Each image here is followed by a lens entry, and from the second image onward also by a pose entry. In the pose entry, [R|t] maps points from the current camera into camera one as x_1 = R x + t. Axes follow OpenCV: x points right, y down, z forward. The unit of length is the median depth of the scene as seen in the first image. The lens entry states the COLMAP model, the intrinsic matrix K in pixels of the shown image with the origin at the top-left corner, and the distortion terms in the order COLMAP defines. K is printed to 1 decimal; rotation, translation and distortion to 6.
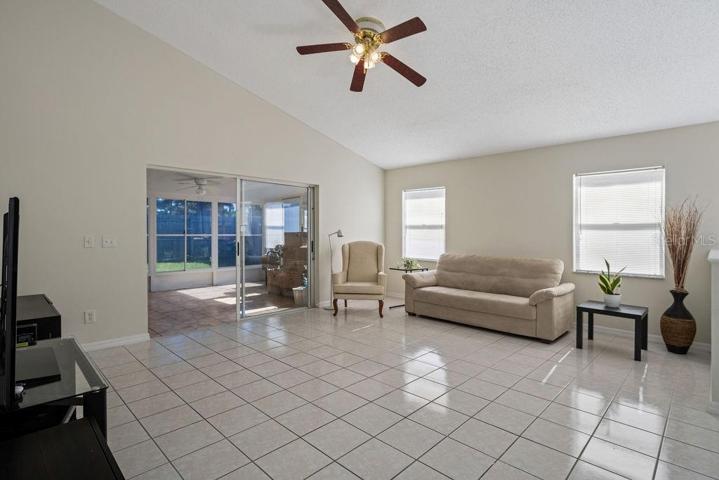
lens RADIAL K [[355.1, 0, 361.7], [0, 355.1, 231.5], [0, 0, 1]] dist [0.004394, 0.000388]
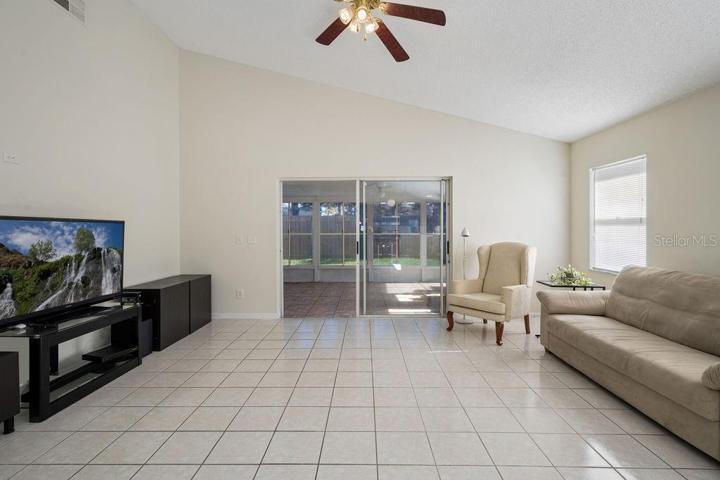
lens RADIAL K [[355.6, 0, 362.2], [0, 355.6, 231.5], [0, 0, 1]] dist [0.004394, 0.000388]
pose [[0.695842, -0.003866, -0.718185, 0.345602], [0.008113, 0.999964, 0.002479, -0.000926], [0.718149, -0.007552, 0.695848, 0.241568]]
